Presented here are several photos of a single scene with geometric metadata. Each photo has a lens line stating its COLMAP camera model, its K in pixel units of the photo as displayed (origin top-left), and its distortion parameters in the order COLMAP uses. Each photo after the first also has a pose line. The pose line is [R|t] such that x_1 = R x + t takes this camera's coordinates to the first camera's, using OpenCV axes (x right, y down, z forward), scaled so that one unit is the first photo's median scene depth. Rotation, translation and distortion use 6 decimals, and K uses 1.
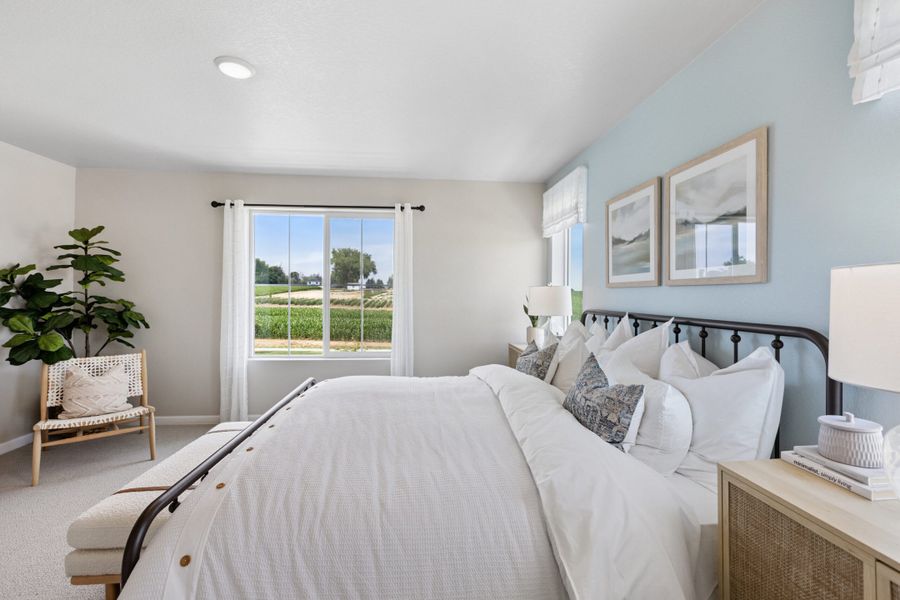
lens RADIAL K [[401.5, 0, 449.3], [0, 401.5, 292.3], [0, 0, 1]] dist [0.002393, -0.000496]
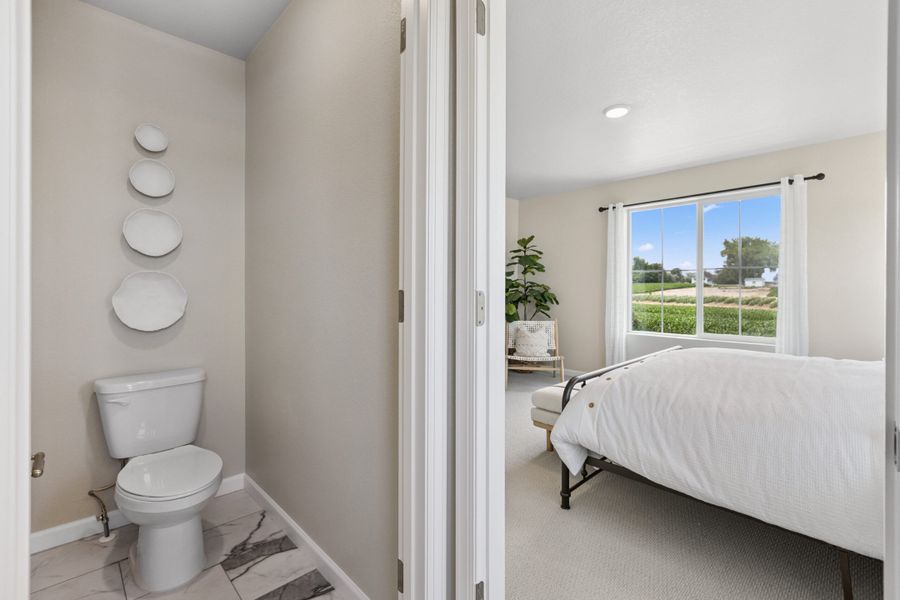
lens RADIAL K [[401.5, 0, 449.3], [0, 401.5, 292.3], [0, 0, 1]] dist [0.002393, -0.000496]
pose [[0.634154, 0.000715, -0.773206, 0.111924], [0.002778, 0.999991, 0.003203, 0.043920], [0.773202, -0.004179, 0.634146, -0.211649]]
